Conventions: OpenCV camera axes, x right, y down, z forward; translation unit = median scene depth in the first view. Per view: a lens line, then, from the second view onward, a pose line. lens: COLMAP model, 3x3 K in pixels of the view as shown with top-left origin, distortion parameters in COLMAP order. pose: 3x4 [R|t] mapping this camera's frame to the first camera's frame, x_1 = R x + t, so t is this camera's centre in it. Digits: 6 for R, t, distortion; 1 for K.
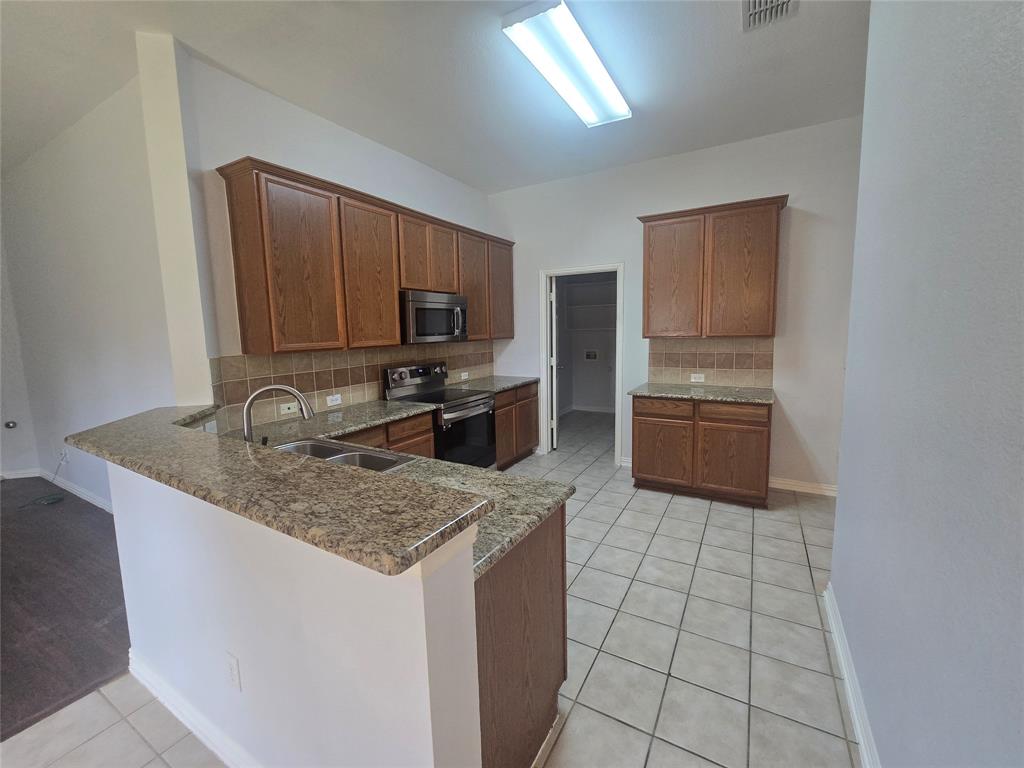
lens RADIAL K [[419.8, 0, 520.1], [0, 419.8, 375.0], [0, 0, 1]] dist [-0.007652, 0.002744]
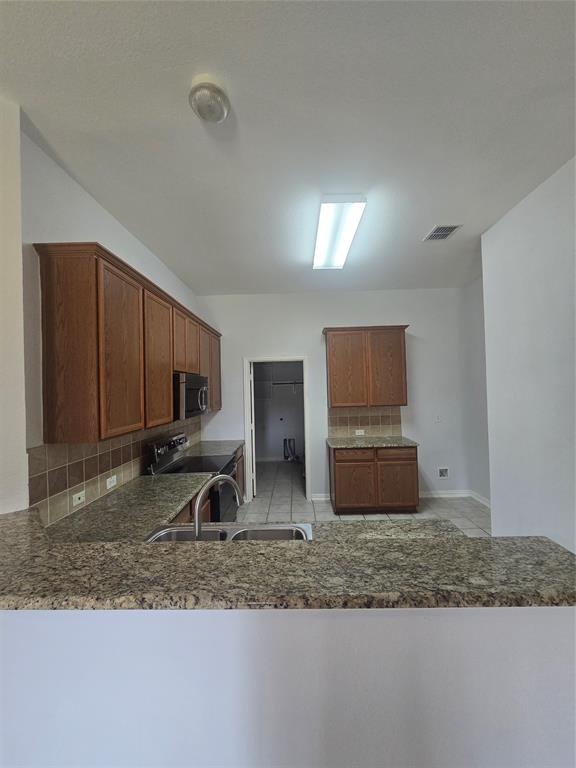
lens RADIAL K [[314.8, 0, 295.1], [0, 314.8, 383.2], [0, 0, 1]] dist [-0.007652, 0.002744]
pose [[0.870740, 0.009193, 0.491658, -0.418259], [0.061589, 0.989913, -0.127586, -0.046780], [-0.487871, 0.141375, 0.861391, 0.120783]]
